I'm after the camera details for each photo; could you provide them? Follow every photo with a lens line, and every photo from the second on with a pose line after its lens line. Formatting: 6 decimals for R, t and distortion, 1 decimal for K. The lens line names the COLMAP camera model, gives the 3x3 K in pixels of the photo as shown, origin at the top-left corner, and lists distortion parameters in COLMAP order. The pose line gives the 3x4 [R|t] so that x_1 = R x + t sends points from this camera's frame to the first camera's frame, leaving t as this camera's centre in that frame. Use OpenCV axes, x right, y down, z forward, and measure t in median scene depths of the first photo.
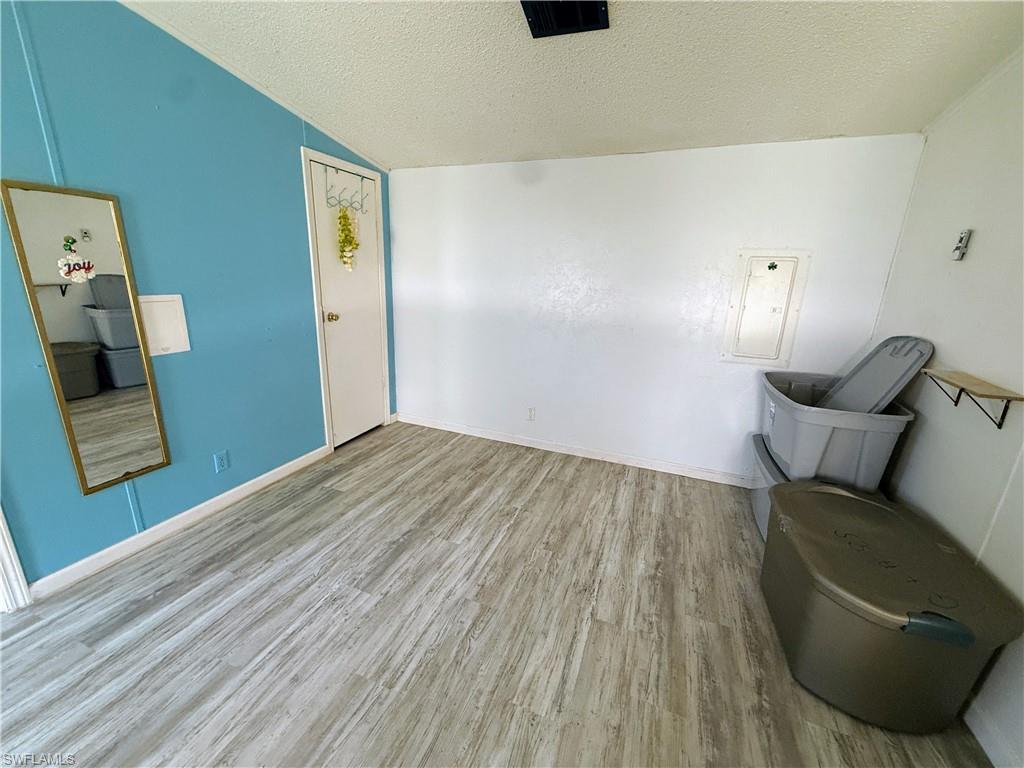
lens RADIAL K [[407.4, 0, 512.5], [0, 407.4, 382.5], [0, 0, 1]] dist [-0.001037, 0.000353]
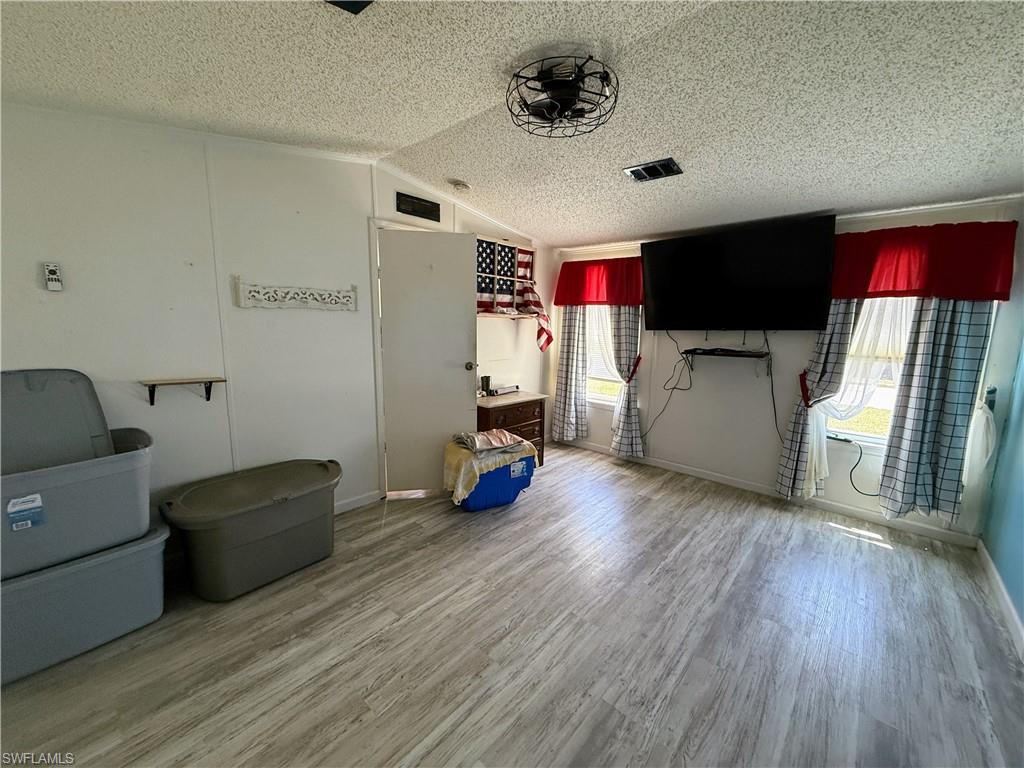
lens RADIAL K [[407.4, 0, 511.6], [0, 407.4, 381.4], [0, 0, 1]] dist [-0.001037, 0.000353]
pose [[-0.935683, -0.103440, 0.337340, -0.407243], [0.044668, 0.913646, 0.404050, -0.467801], [-0.350004, 0.393131, -0.850262, 1.604394]]
